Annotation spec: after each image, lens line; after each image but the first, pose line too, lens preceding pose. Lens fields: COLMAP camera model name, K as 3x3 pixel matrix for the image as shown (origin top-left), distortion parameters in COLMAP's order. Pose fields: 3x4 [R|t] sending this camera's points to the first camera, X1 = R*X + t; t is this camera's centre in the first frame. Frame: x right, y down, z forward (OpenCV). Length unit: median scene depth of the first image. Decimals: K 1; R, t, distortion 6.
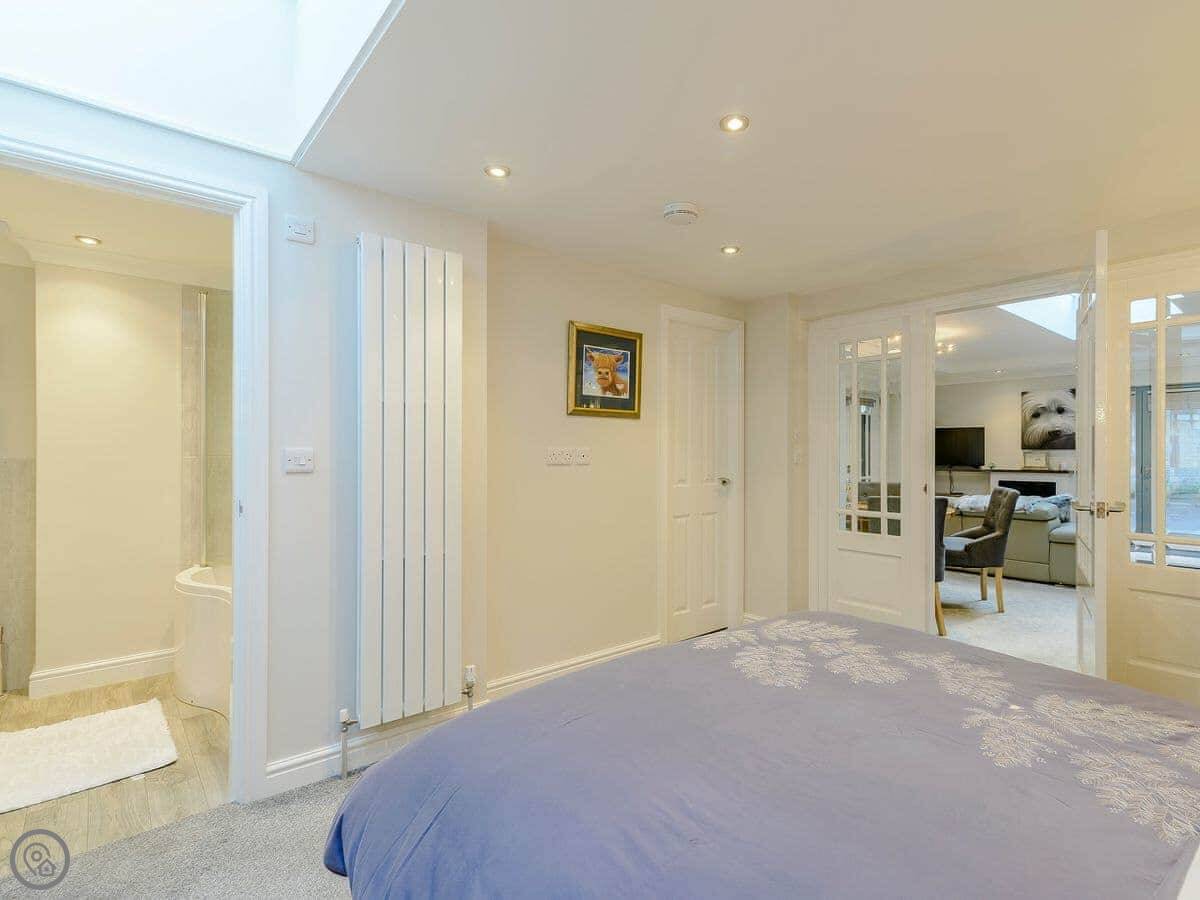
lens RADIAL K [[611.5, 0, 658.6], [0, 611.5, 449.9], [0, 0, 1]] dist [0.016949, -0.002445]
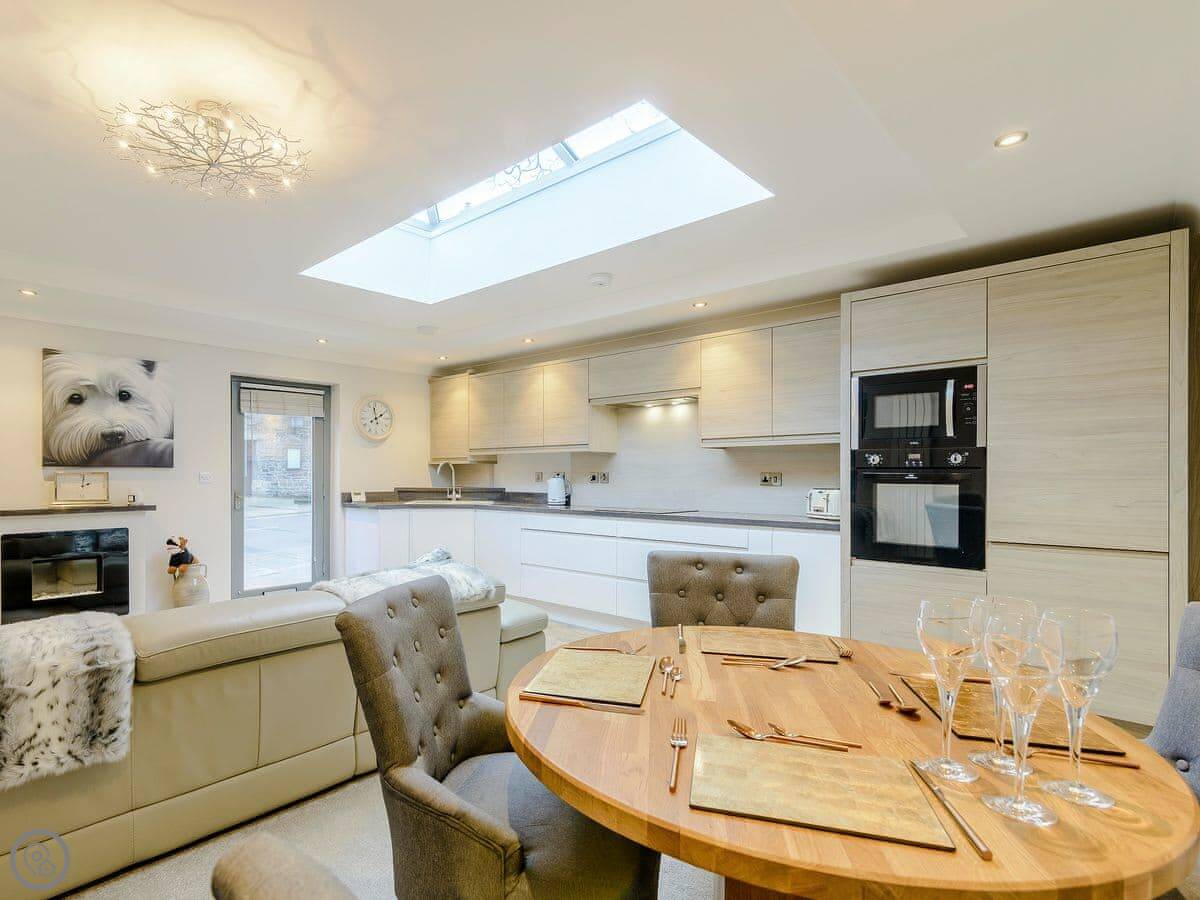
lens RADIAL K [[637.1, 0, 556.0], [0, 637.1, 470.1], [0, 0, 1]] dist [-0.005007, -0.000053]
pose [[-0.081630, 0.006216, 0.996643, 0.059378], [-0.000639, 0.999980, -0.006289, 0.004871], [-0.996663, -0.001150, -0.081624, 0.651840]]
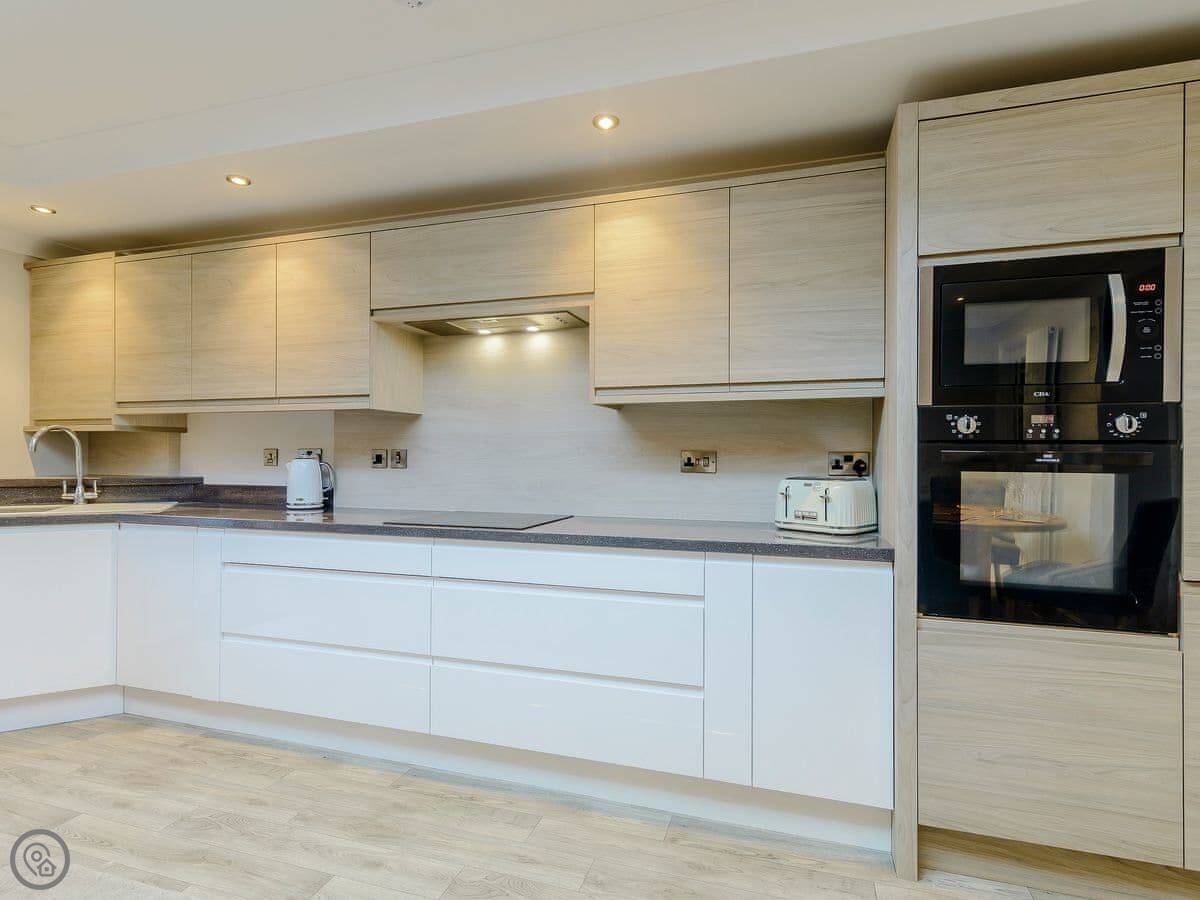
lens RADIAL K [[622.3, 0, 604.4], [0, 622.3, 452.5], [0, 0, 1]] dist [-0.001470, 0.002421]
pose [[-0.486285, -0.000689, 0.873800, 0.337537], [-0.002579, 0.999996, -0.000647, 0.004959], [-0.873797, -0.002568, -0.486285, 0.619485]]
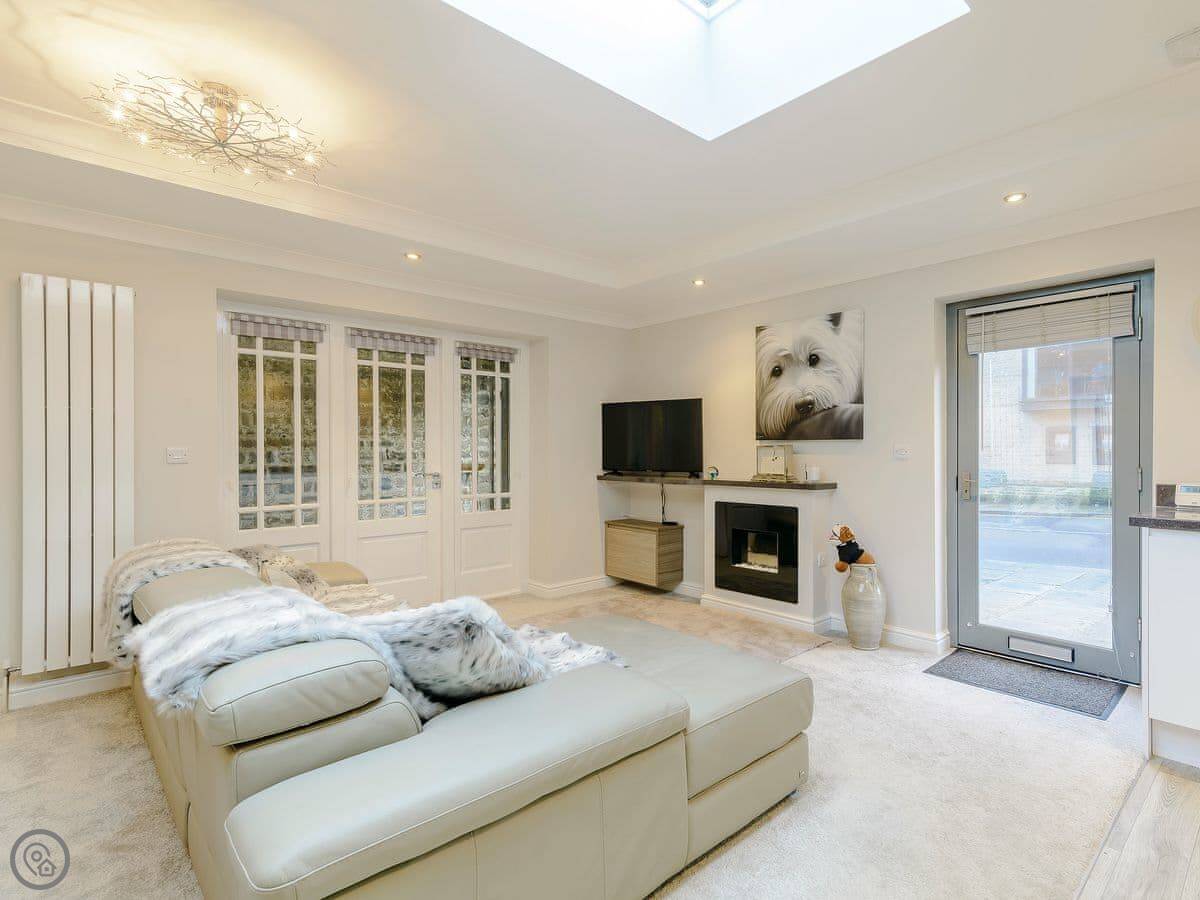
lens RADIAL K [[611.5, 0, 654.5], [0, 611.5, 457.4], [0, 0, 1]] dist [0.016949, -0.002445]
pose [[0.999802, -0.005366, 0.019185, 0.506782], [0.005037, 0.999841, 0.017125, 0.004352], [-0.019274, -0.017025, 0.999669, 0.504960]]
